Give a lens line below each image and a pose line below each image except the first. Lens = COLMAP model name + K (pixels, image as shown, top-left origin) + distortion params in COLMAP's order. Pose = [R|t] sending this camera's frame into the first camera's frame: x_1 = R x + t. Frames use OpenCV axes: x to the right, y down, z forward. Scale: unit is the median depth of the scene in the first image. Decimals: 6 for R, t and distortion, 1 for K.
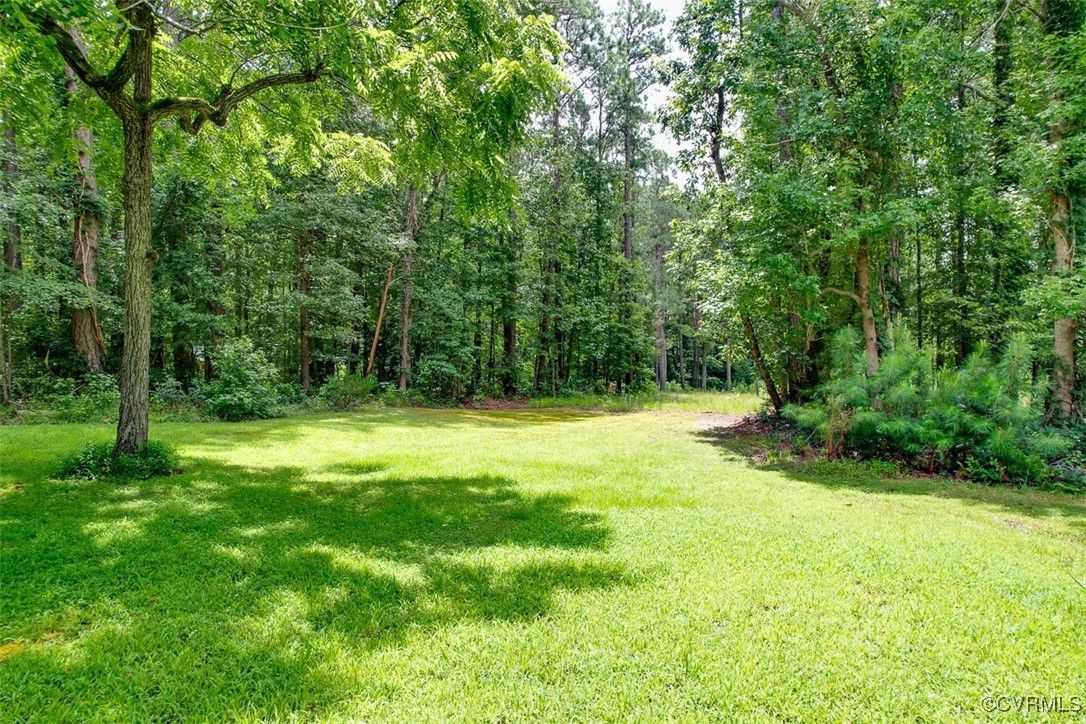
lens RADIAL K [[675.7, 0, 541.9], [0, 675.7, 361.8], [0, 0, 1]] dist [-0.075738, 0.045199]
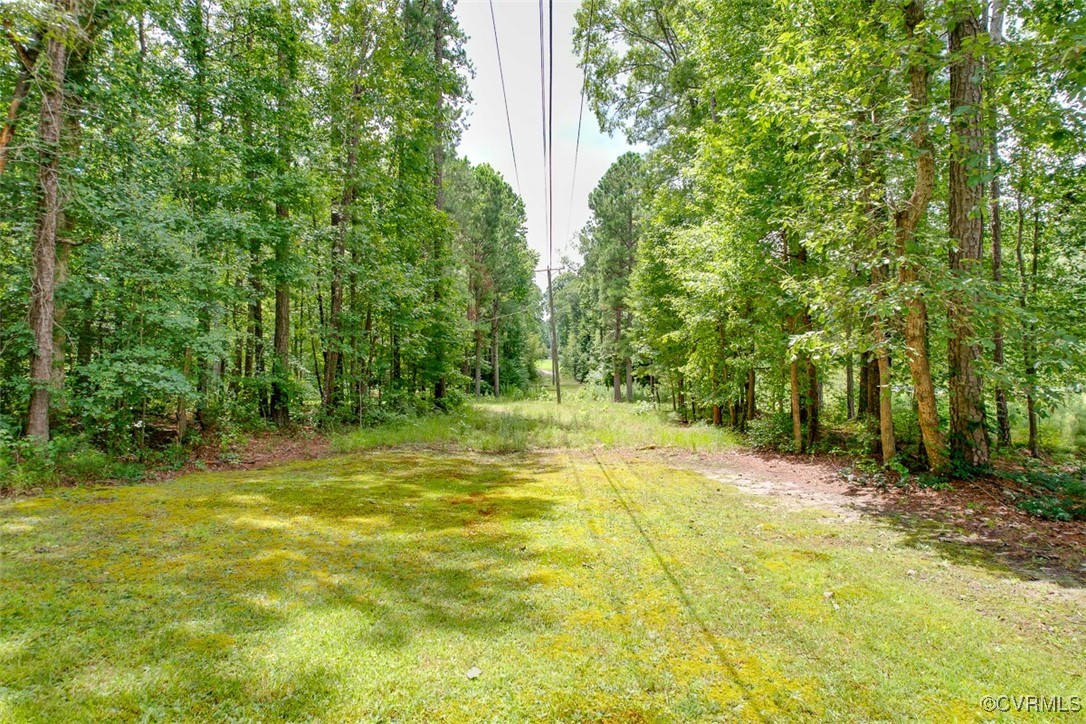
lens RADIAL K [[675.7, 0, 547.8], [0, 675.7, 362.2], [0, 0, 1]] dist [-0.075738, 0.045199]
pose [[0.908768, -0.003101, 0.417290, -0.095243], [0.003741, 0.999993, -0.000716, -0.000761], [-0.417285, 0.002212, 0.908773, 0.522682]]
